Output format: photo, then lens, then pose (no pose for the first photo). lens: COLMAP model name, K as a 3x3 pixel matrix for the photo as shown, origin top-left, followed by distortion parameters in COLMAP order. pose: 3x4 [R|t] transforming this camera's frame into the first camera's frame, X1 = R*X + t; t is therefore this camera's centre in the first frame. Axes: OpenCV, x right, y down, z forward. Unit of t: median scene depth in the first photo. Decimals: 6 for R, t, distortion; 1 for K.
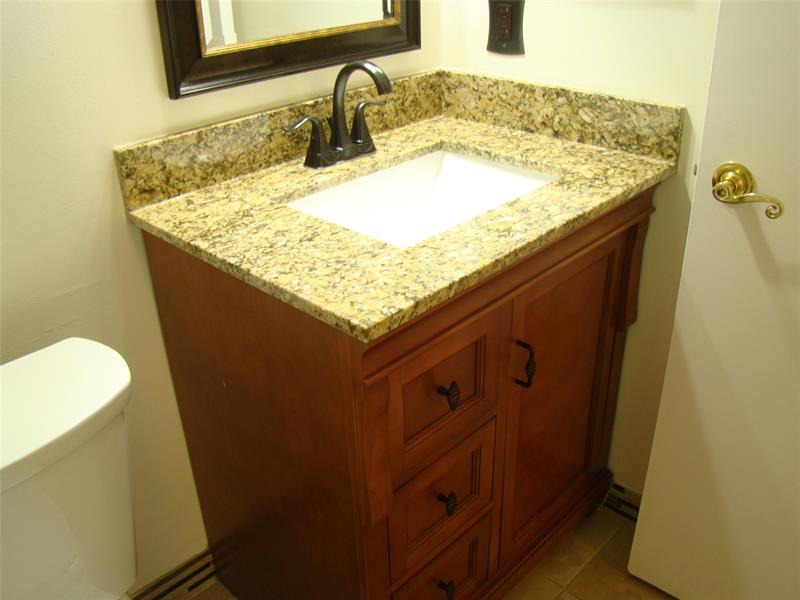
lens RADIAL K [[727.8, 0, 402.7], [0, 727.8, 294.7], [0, 0, 1]] dist [-0.178927, 0.112511]
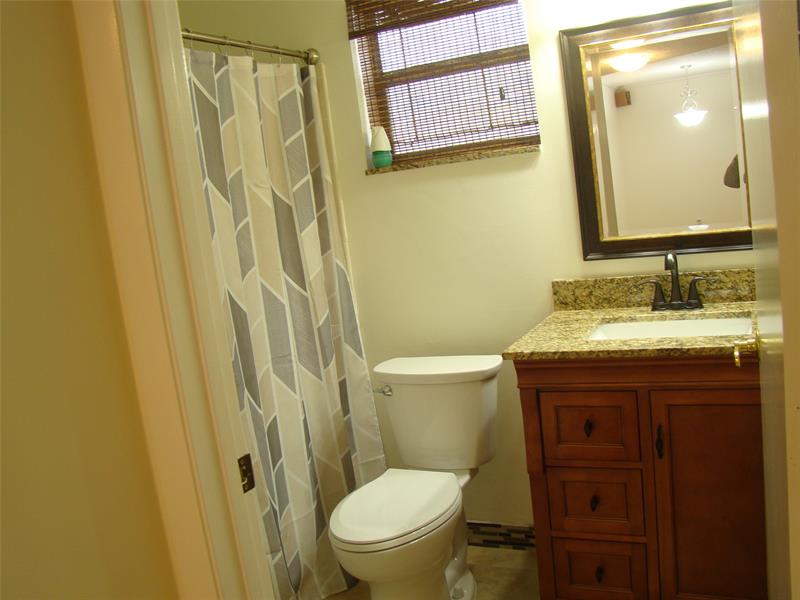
lens RADIAL K [[727.8, 0, 402.7], [0, 727.8, 294.7], [0, 0, 1]] dist [-0.178927, 0.112511]
pose [[0.300111, 0.112447, -0.947254, 1.235457], [-0.340040, 0.940403, 0.003902, -0.018391], [0.891239, 0.320934, 0.320461, -0.062225]]
